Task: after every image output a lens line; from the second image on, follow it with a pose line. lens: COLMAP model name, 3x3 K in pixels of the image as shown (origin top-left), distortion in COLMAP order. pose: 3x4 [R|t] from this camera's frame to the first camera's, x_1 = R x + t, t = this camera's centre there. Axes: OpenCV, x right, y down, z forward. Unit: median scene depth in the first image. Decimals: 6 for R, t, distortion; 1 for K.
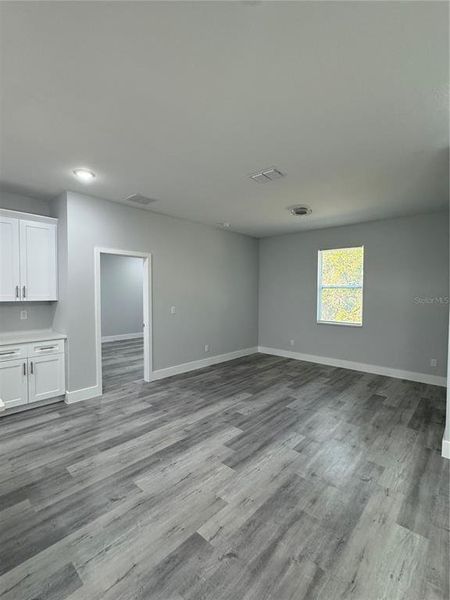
lens RADIAL K [[274.1, 0, 224.9], [0, 274.1, 306.2], [0, 0, 1]] dist [-0.001868, -0.000259]
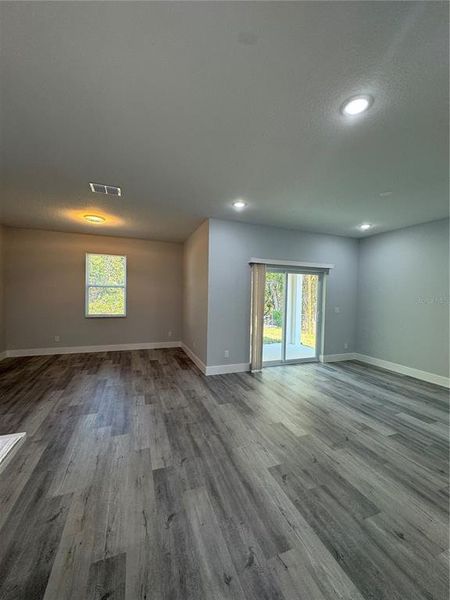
lens RADIAL K [[240.0, 0, 225.0], [0, 240.0, 300.0], [0, 0, 1]] dist [-0.000438, 0.000236]
pose [[0.447925, -0.020429, 0.893838, -0.551150], [0.030452, 0.999507, 0.007584, 0.003470], [-0.893552, 0.023822, 0.448327, 0.086133]]
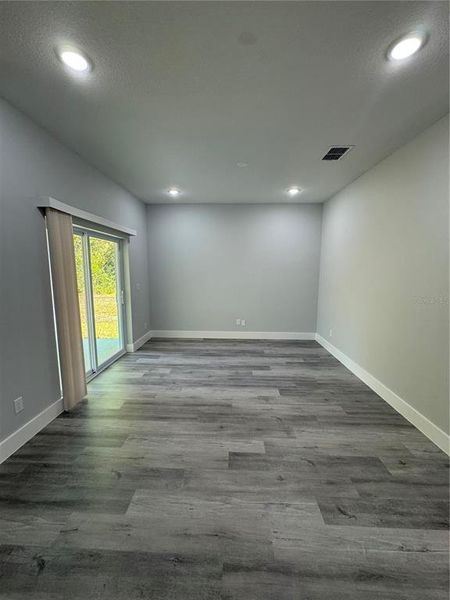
lens RADIAL K [[240.0, 0, 225.0], [0, 240.0, 300.0], [0, 0, 1]] dist [-0.000438, 0.000236]
pose [[-0.645737, -0.108164, 0.755860, -0.083871], [0.032624, 0.985103, 0.168840, -0.036502], [-0.762862, 0.133686, -0.632589, 0.689627]]
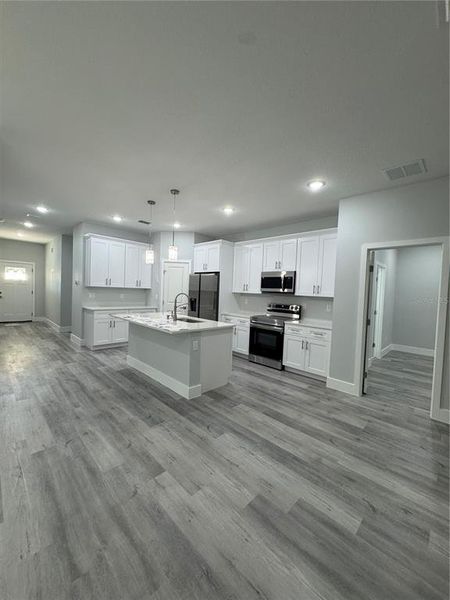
lens RADIAL K [[240.0, 0, 225.0], [0, 240.0, 300.0], [0, 0, 1]] dist [-0.000438, 0.000236]
pose [[-0.043683, 0.033129, -0.998496, 0.532417], [-0.093925, 0.994887, 0.037118, -0.001556], [0.994620, 0.095405, -0.040348, 0.704617]]
